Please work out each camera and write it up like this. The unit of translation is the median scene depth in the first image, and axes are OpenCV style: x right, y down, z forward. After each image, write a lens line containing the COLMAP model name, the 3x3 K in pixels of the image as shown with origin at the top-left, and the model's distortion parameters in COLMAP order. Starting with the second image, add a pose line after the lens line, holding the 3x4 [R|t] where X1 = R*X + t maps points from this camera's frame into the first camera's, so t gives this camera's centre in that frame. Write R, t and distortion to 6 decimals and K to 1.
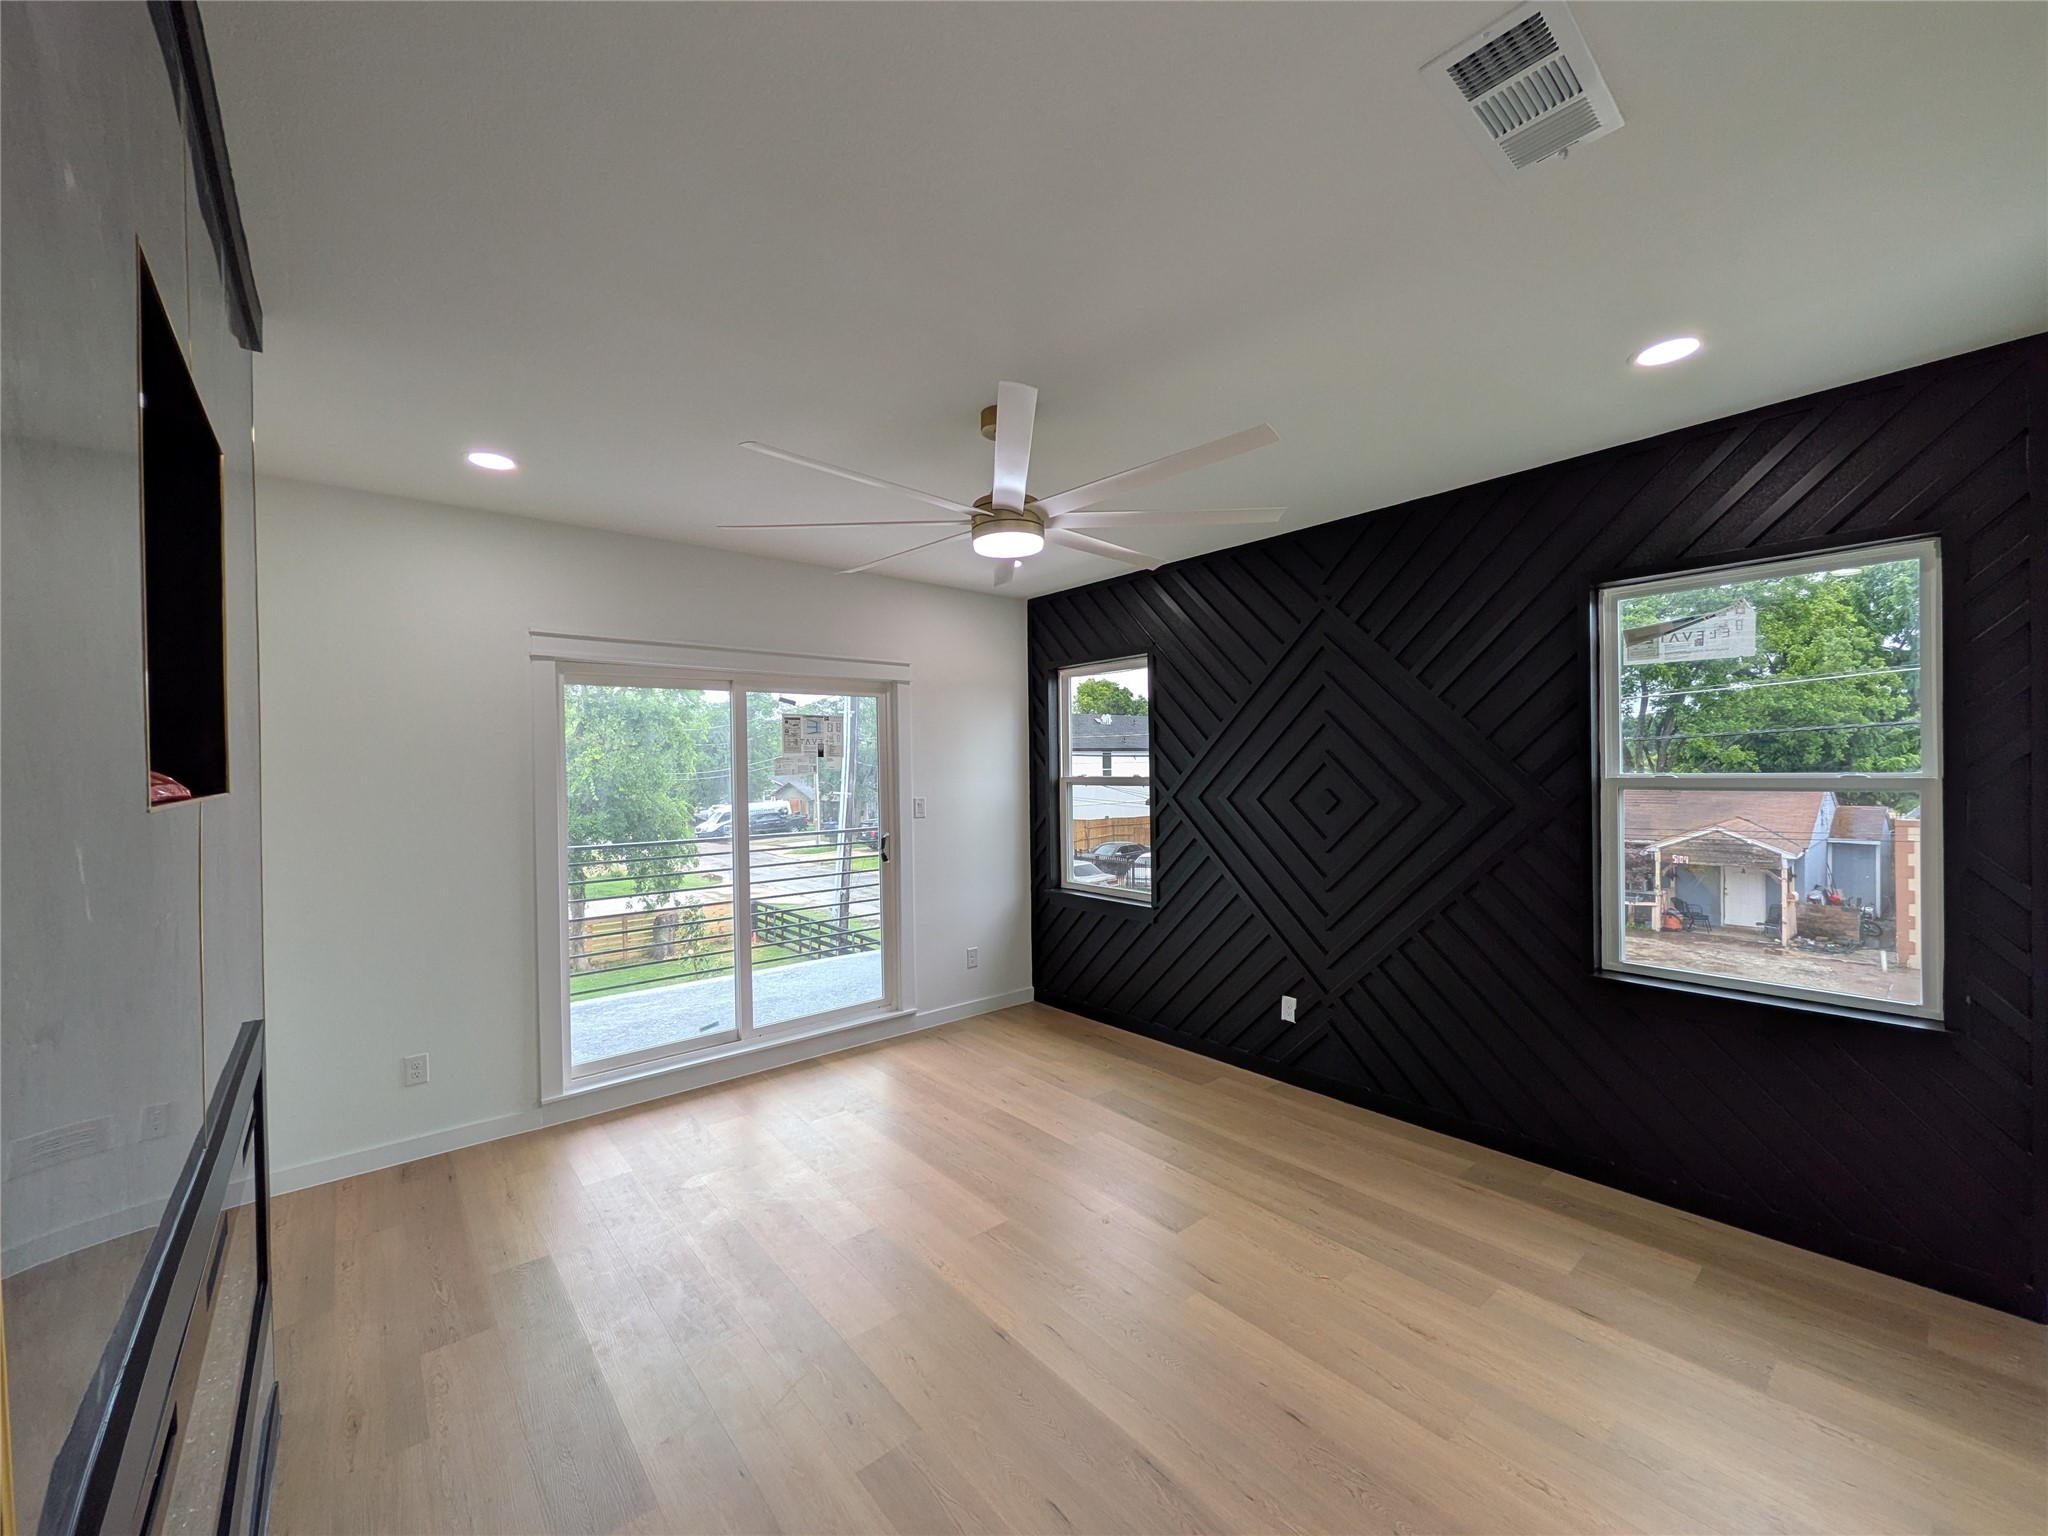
lens RADIAL K [[816.0, 0, 1027.1], [0, 816.0, 764.8], [0, 0, 1]] dist [0.003297, -0.000063]
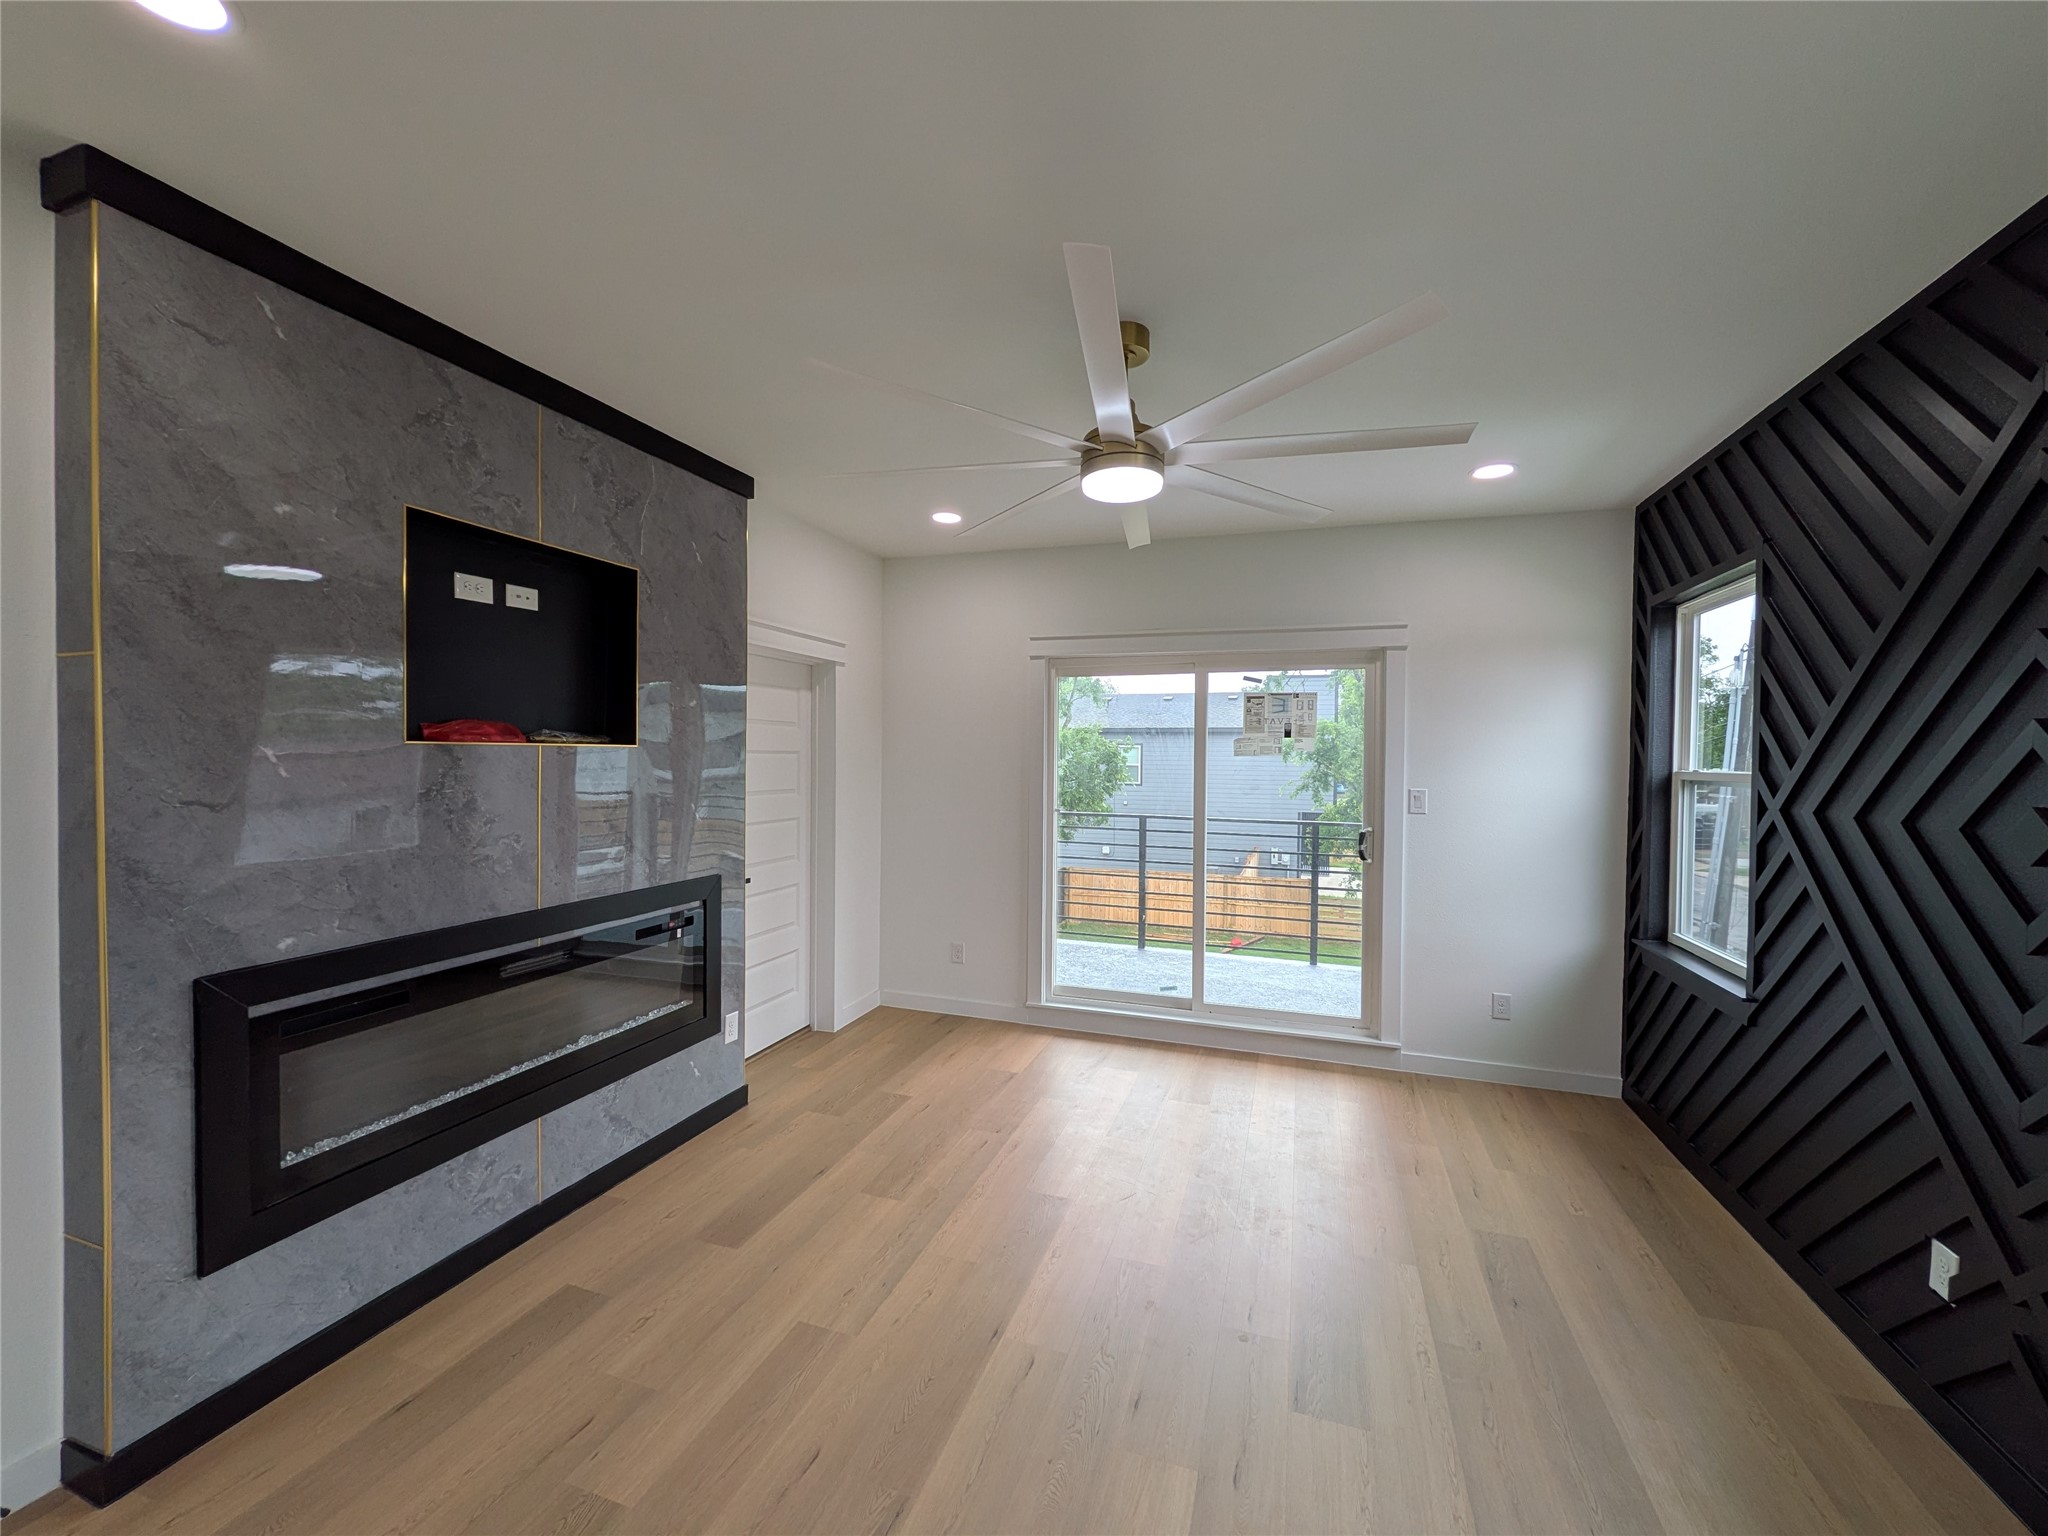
lens RADIAL K [[816.0, 0, 1027.8], [0, 816.0, 769.3], [0, 0, 1]] dist [0.003297, -0.000063]
pose [[0.516638, 0.033716, -0.855540, 0.397745], [-0.018913, 0.999430, 0.027965, 0.006177], [0.855995, 0.001733, 0.516981, 0.272950]]
